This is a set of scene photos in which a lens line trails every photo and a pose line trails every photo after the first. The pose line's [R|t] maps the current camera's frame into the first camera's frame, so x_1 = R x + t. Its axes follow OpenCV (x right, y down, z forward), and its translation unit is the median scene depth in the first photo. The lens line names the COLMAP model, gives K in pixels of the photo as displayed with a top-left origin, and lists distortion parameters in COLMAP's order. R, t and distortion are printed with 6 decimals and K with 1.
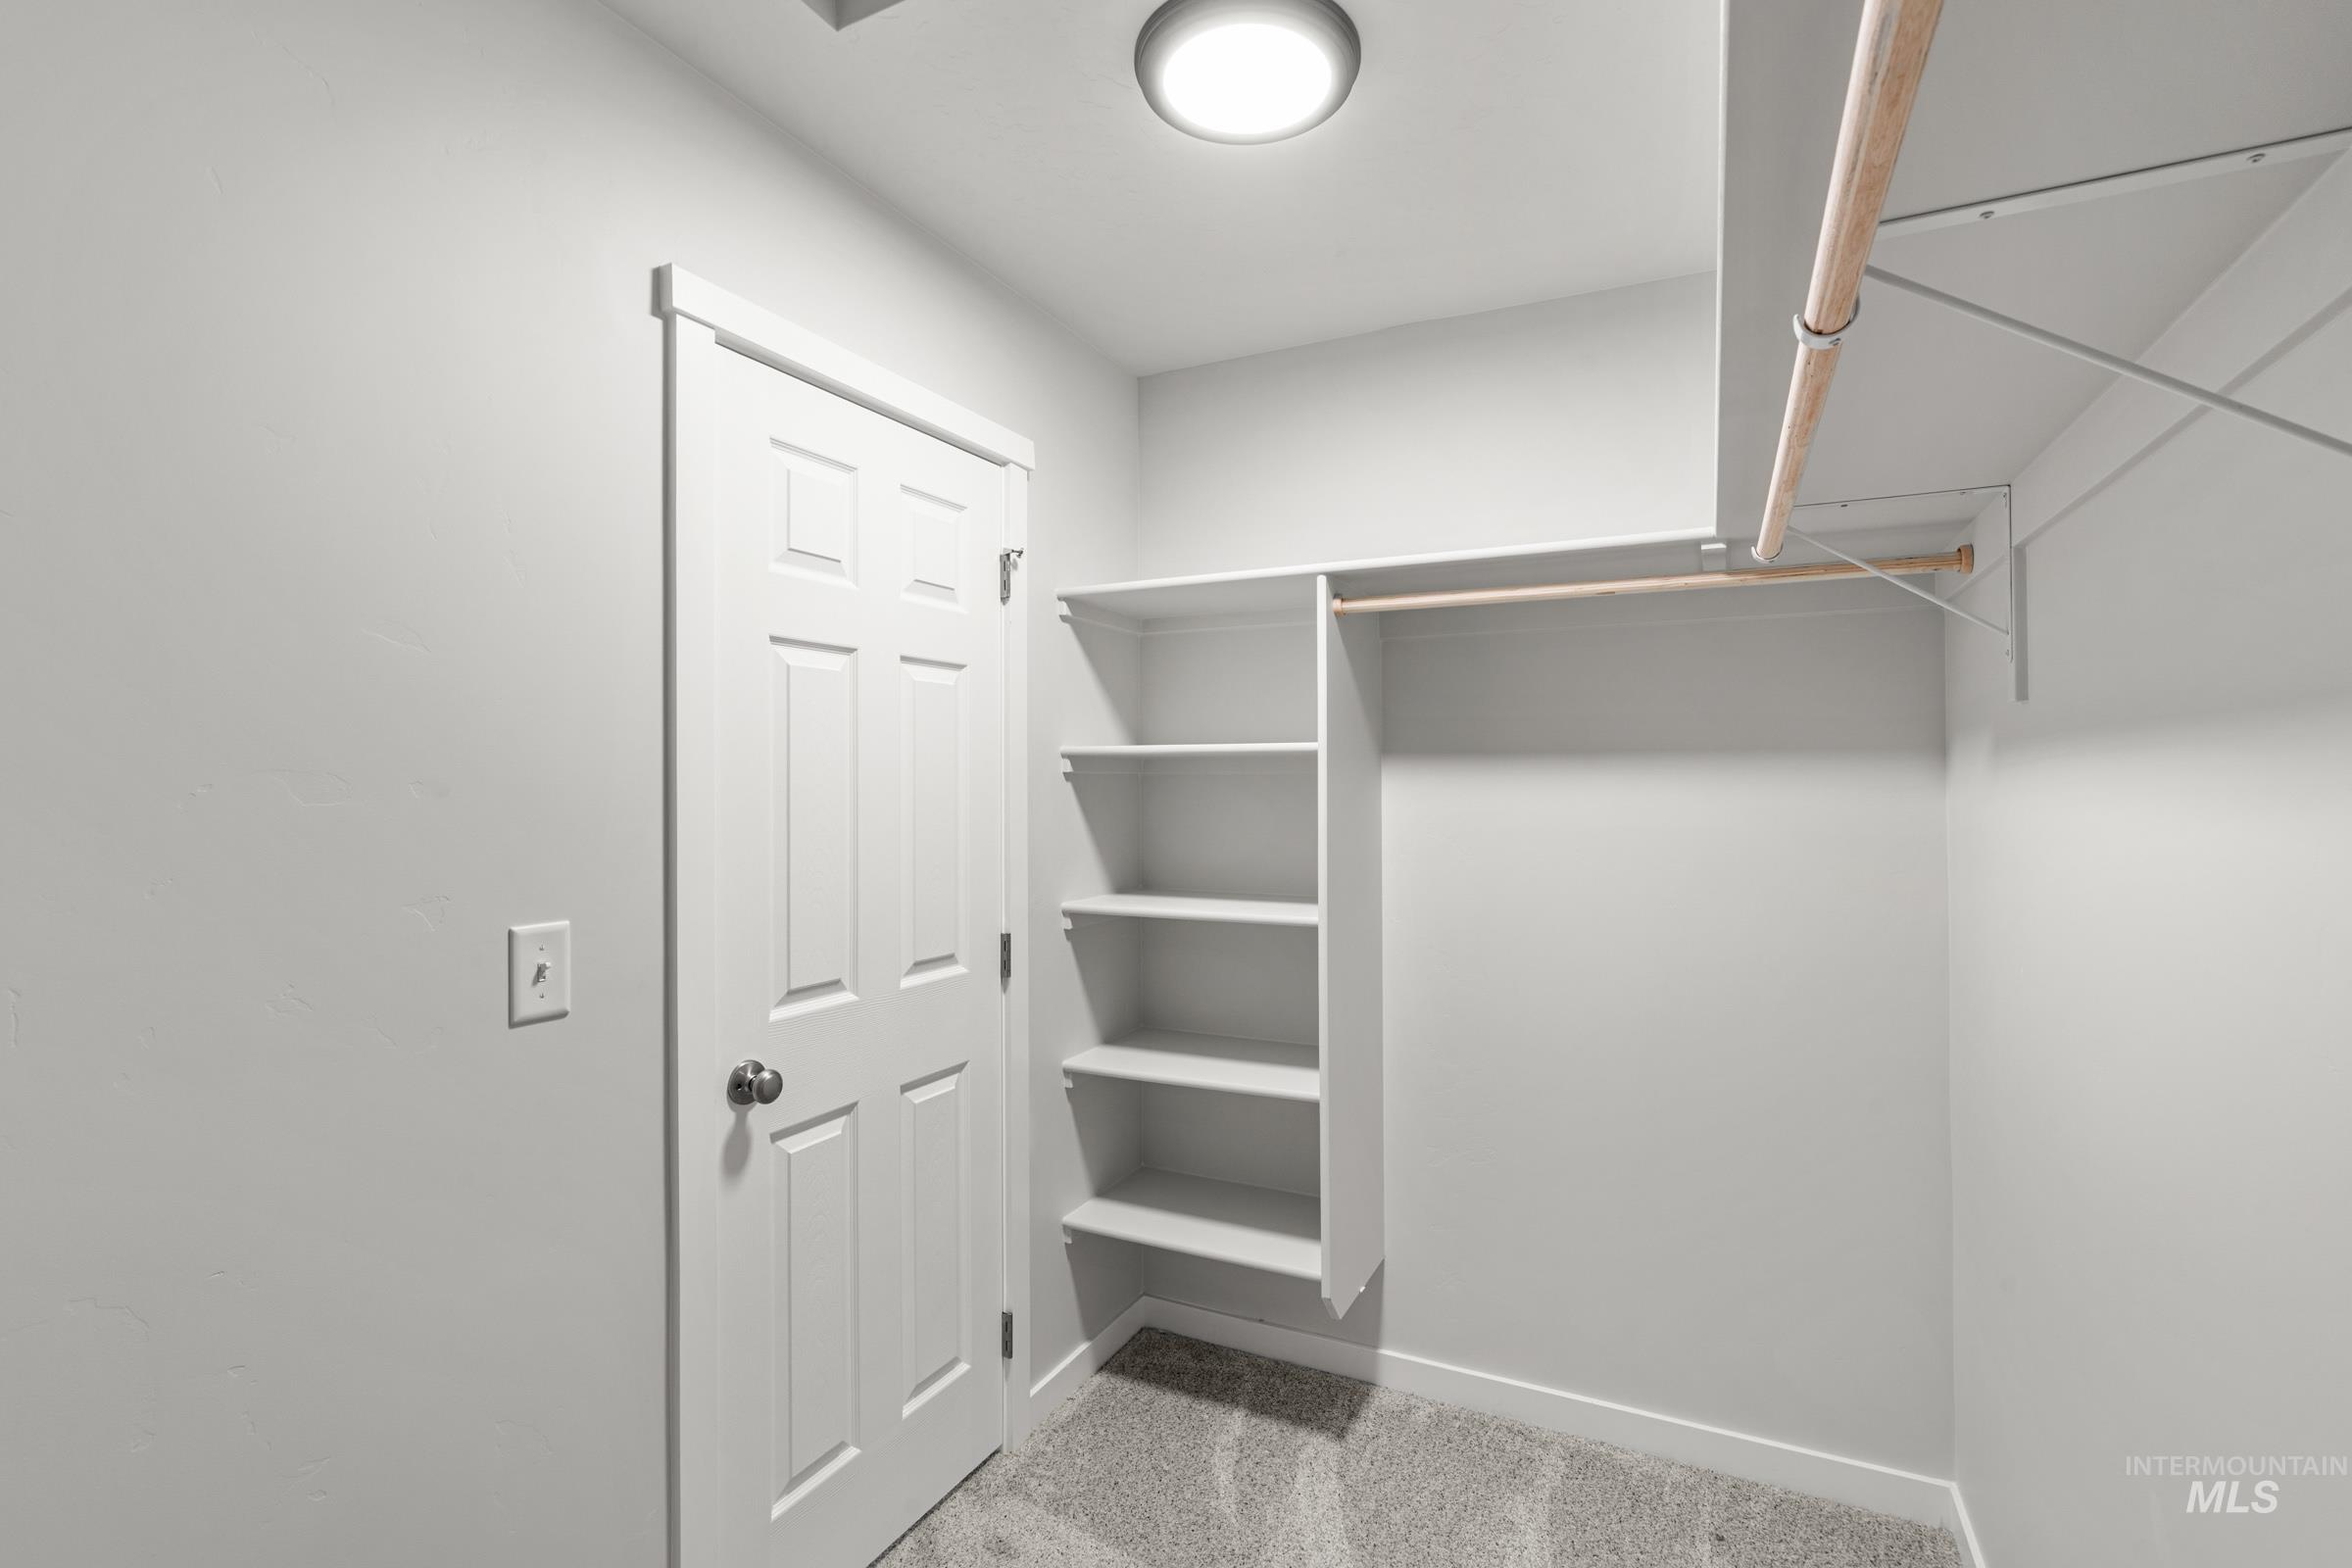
lens RADIAL K [[1105.6, 0, 1176.0], [0, 1105.6, 784.0], [0, 0, 1]] dist [0.005022, 0.000421]
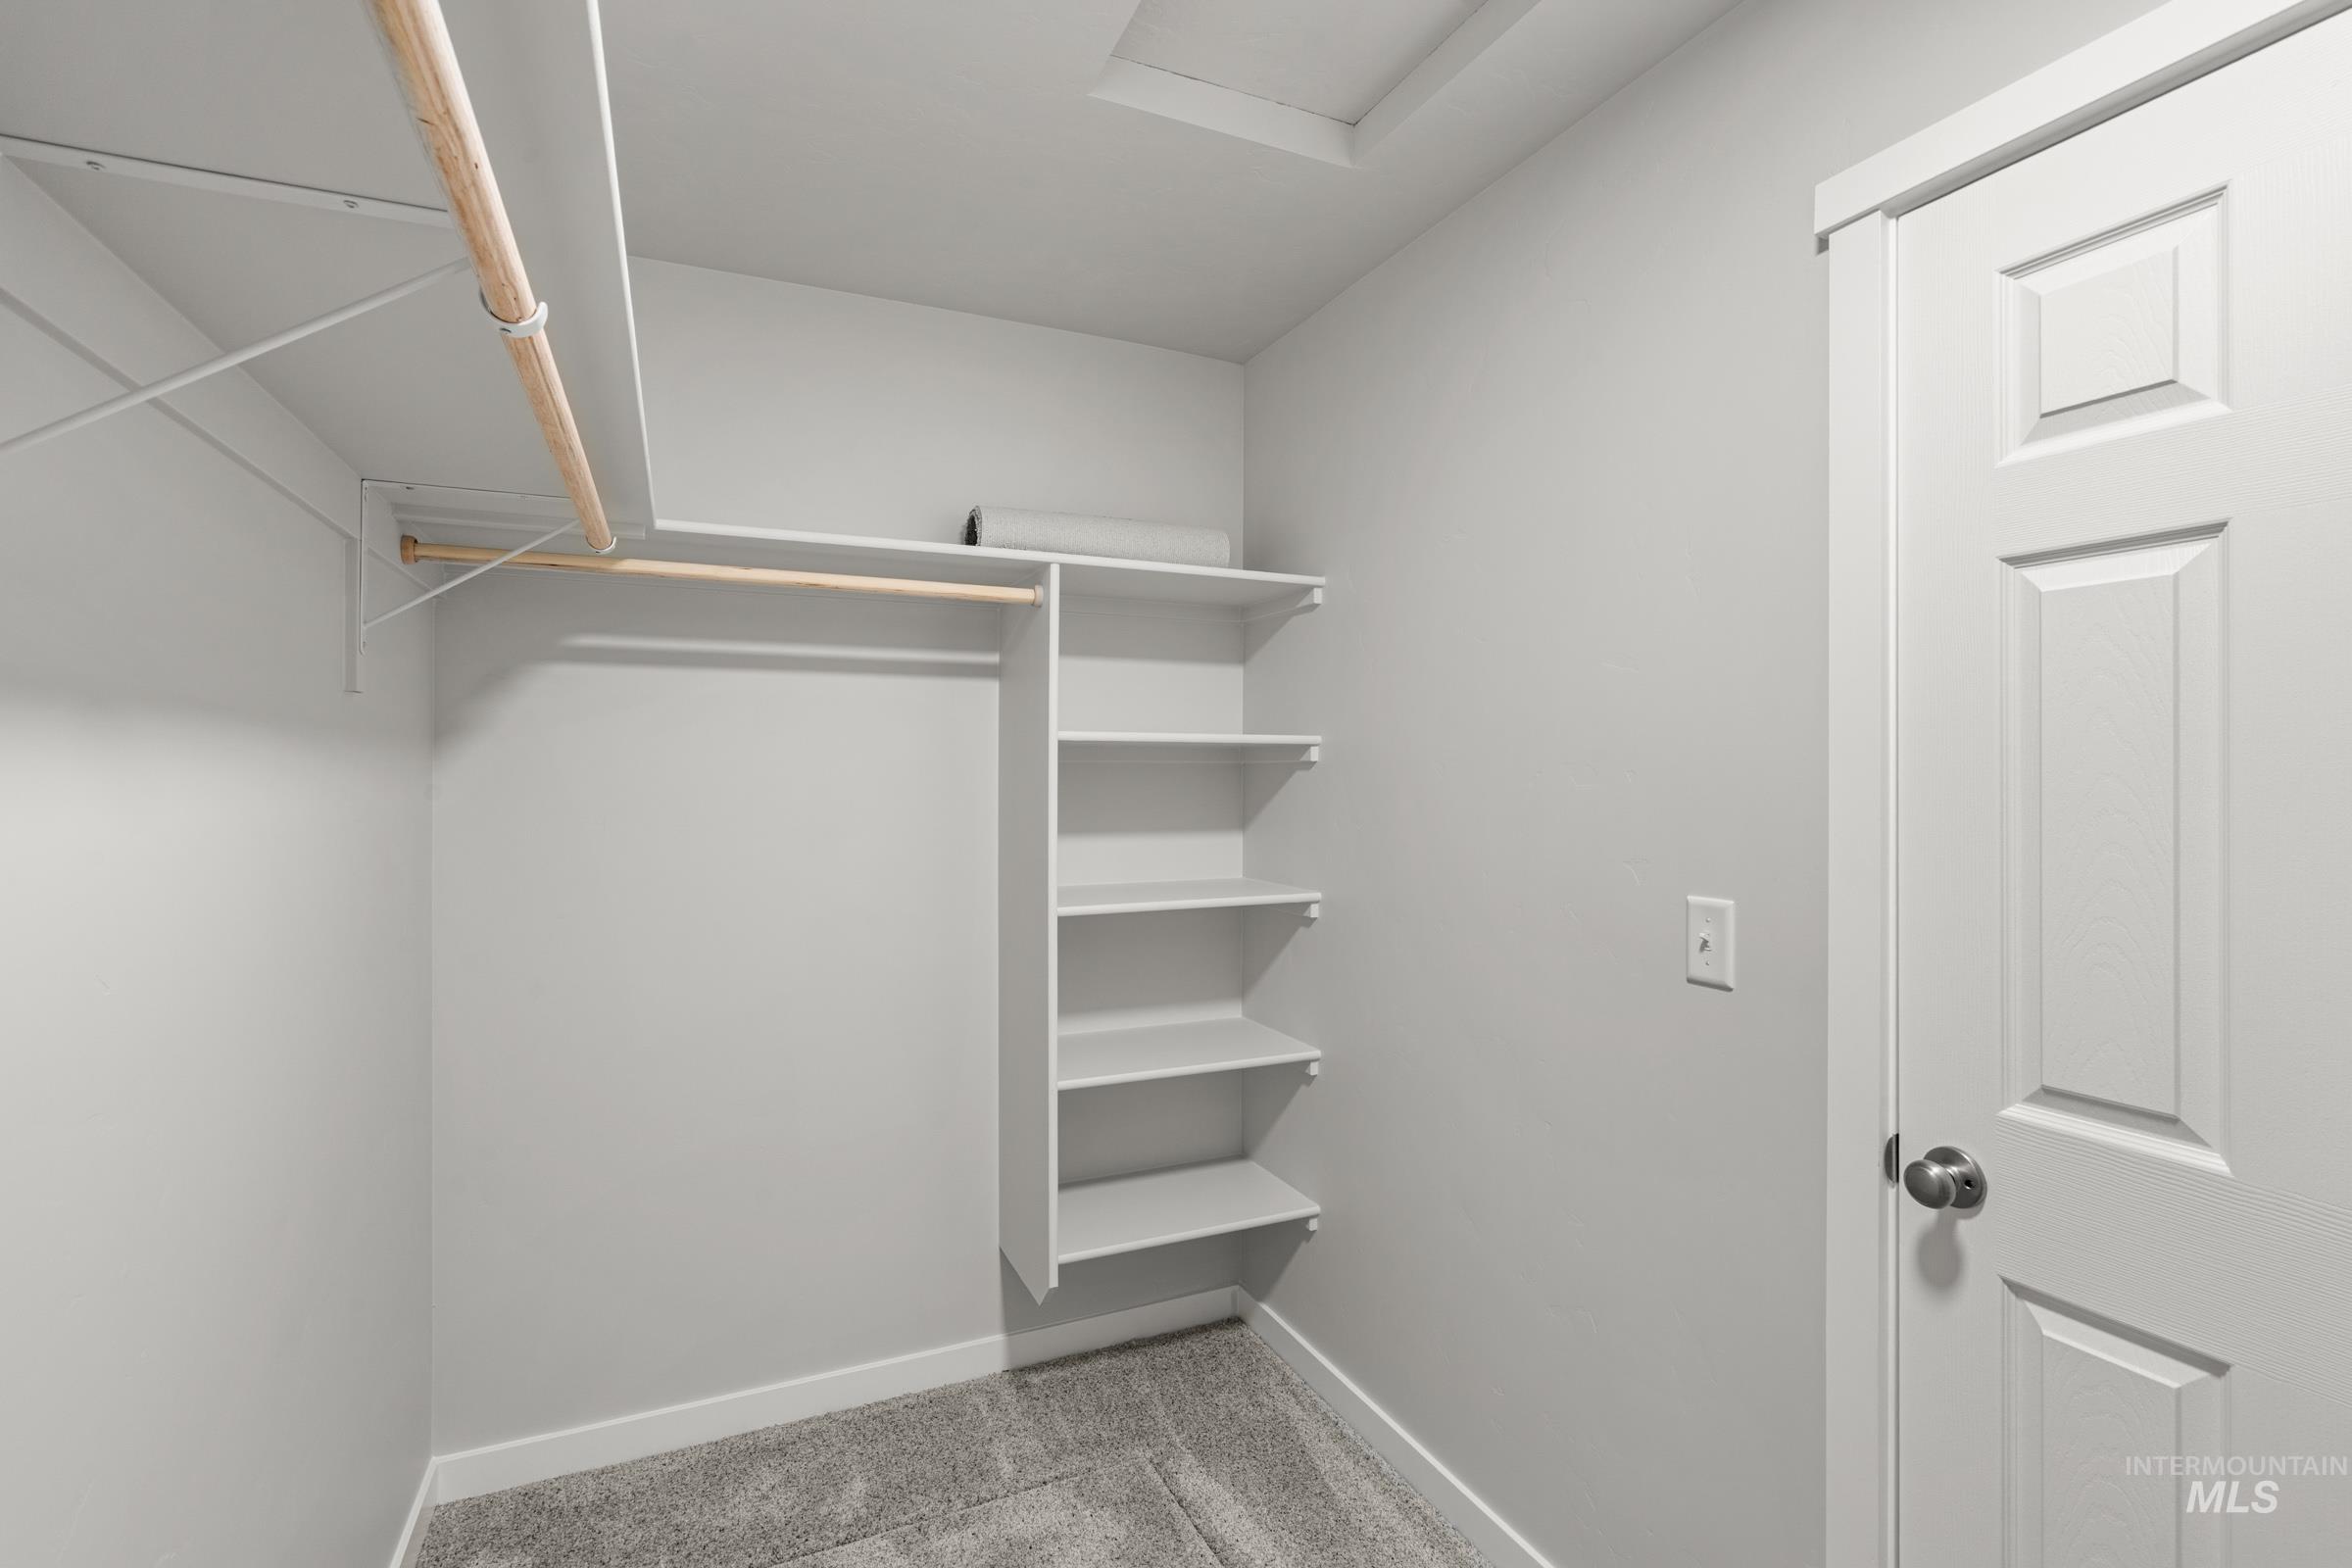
lens RADIAL K [[1080.5, 0, 1201.4], [0, 1080.5, 778.4], [0, 0, 1]] dist [-0.003012, 0.001343]
pose [[-0.617297, 0.005312, -0.786712, 0.481549], [-0.000846, 0.999972, 0.007416, -0.001033], [0.786730, 0.005243, -0.617275, 1.037698]]
